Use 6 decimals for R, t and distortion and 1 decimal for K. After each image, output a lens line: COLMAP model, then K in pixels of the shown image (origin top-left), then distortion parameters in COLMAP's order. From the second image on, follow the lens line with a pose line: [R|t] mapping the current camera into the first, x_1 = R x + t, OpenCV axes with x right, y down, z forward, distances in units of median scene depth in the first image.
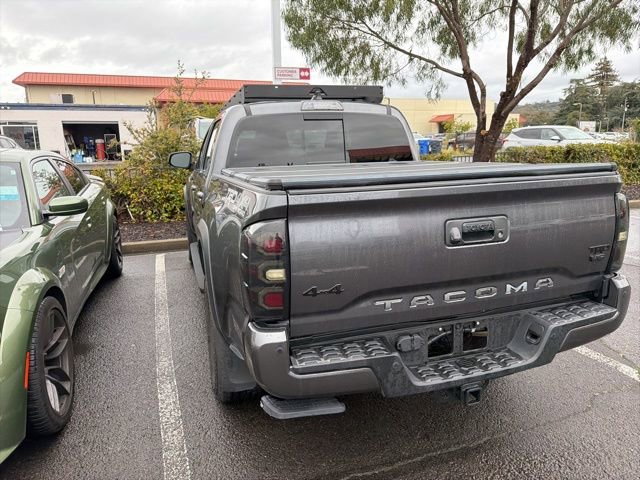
lens RADIAL K [[451.5, 0, 323.8], [0, 451.5, 231.4], [0, 0, 1]] dist [0.027963, -0.036571]
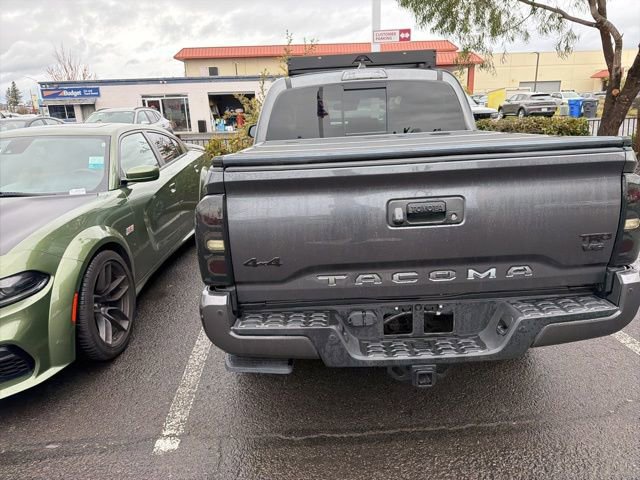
lens RADIAL K [[450.5, 0, 323.6], [0, 450.5, 239.0], [0, 0, 1]] dist [0.040883, -0.050684]
pose [[0.956939, 0.058100, -0.284414, 0.272800], [-0.032442, 0.995033, 0.094111, -0.018030], [0.288469, -0.080831, 0.954071, 0.013152]]
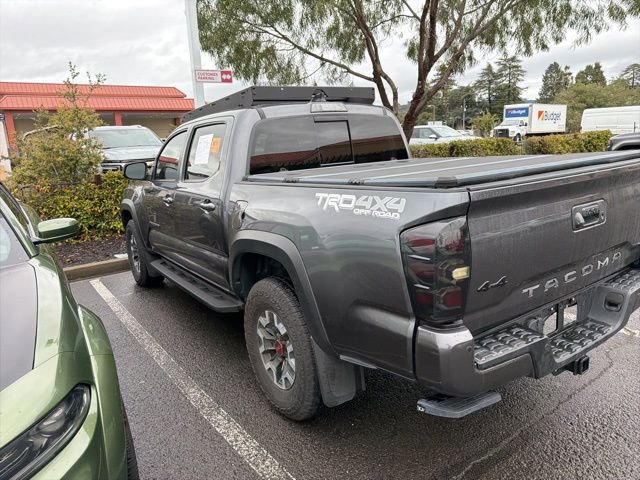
lens RADIAL K [[447.2, 0, 322.6], [0, 447.2, 233.2], [0, 0, 1]] dist [0.039996, -0.049501]
pose [[0.960440, -0.090518, 0.263366, -0.385699], [0.091534, 0.995766, 0.008435, -0.016246], [-0.263014, 0.016005, 0.964659, 0.077453]]
